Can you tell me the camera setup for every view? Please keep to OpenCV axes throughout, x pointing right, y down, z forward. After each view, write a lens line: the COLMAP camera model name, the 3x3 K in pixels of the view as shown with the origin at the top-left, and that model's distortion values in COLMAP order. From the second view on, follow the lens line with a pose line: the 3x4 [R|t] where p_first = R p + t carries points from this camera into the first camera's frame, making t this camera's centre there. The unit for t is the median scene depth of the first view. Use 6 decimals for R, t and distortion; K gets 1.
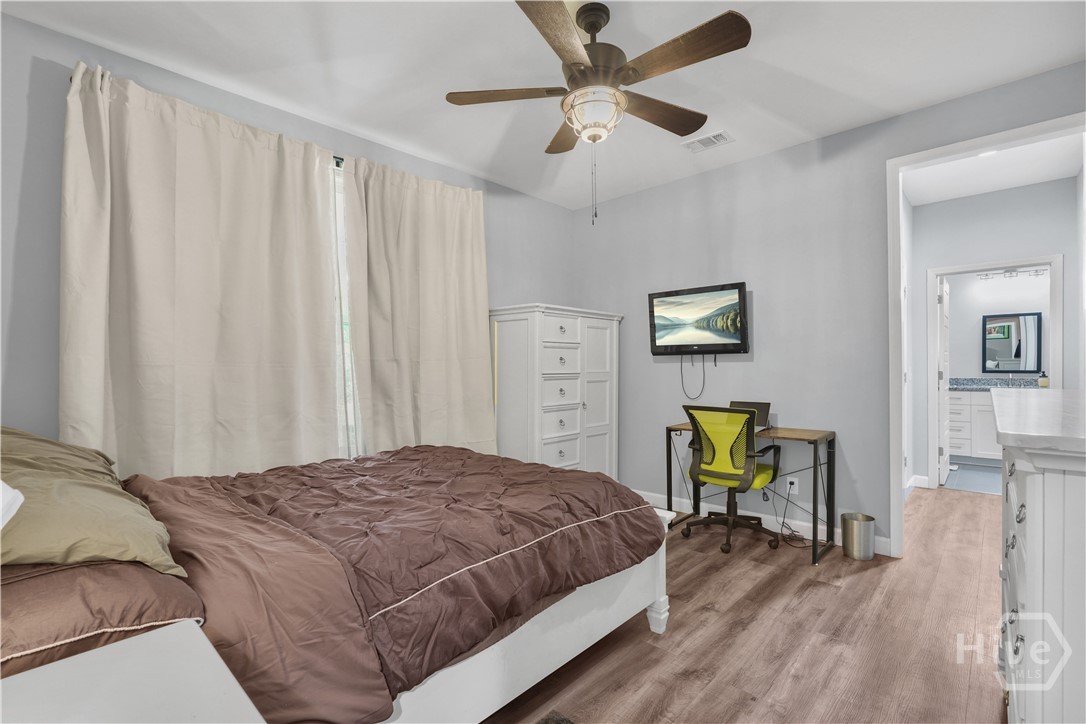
lens RADIAL K [[483.8, 0, 542.7], [0, 483.8, 366.8], [0, 0, 1]] dist [0.004058, 0.000790]
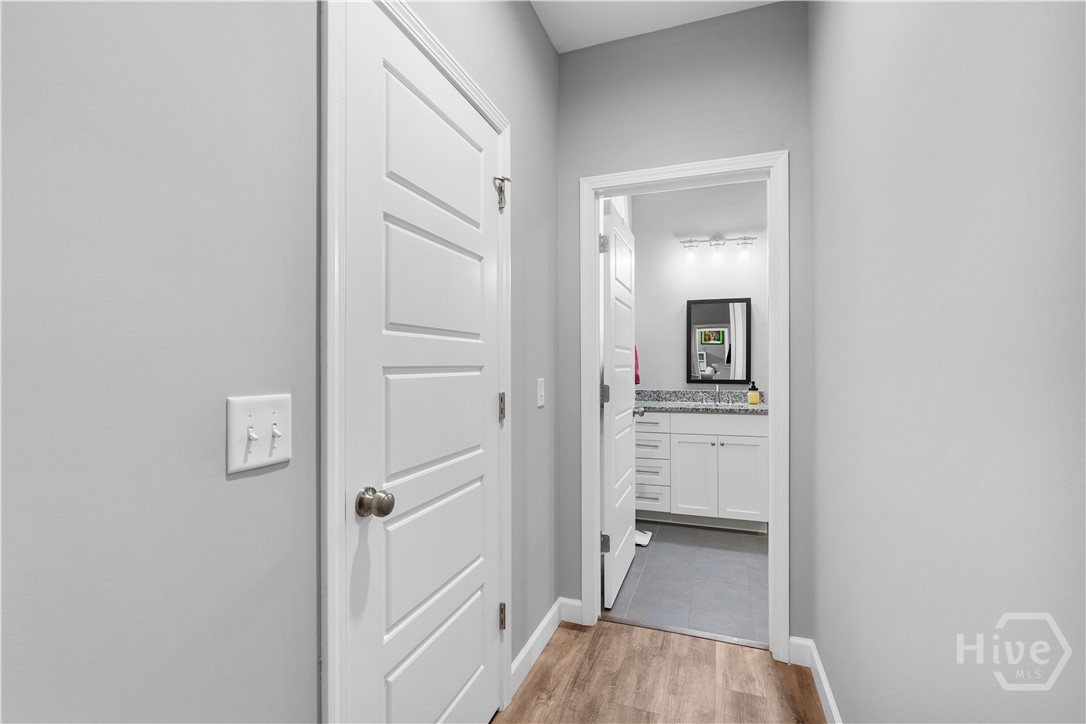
lens RADIAL K [[486.4, 0, 538.5], [0, 486.4, 360.9], [0, 0, 1]] dist [0.004524, 0.001117]
pose [[0.922708, 0.014854, 0.385213, 0.456822], [-0.008021, 0.999781, -0.019341, -0.004414], [-0.385416, 0.014756, 0.922625, 0.454783]]
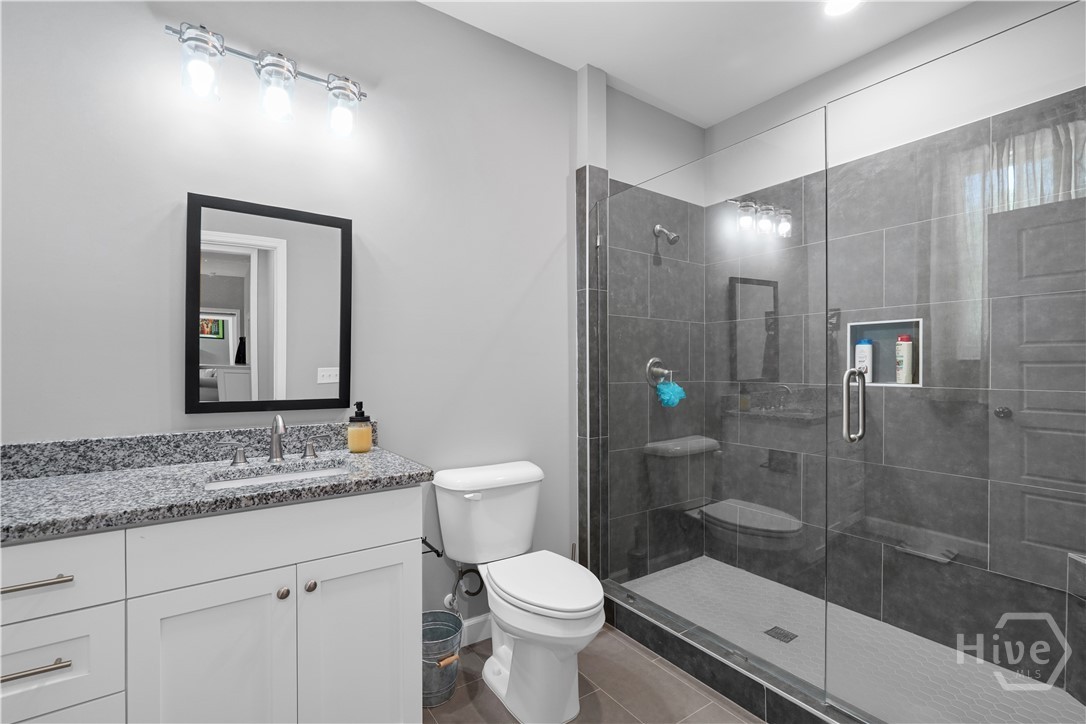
lens RADIAL K [[486.4, 0, 538.5], [0, 486.4, 360.9], [0, 0, 1]] dist [0.004524, 0.001117]
pose [[0.215156, 0.022720, 0.976315, 0.713187], [0.007478, 0.999662, -0.024911, -0.008708], [-0.976551, 0.012660, 0.214914, 0.783859]]
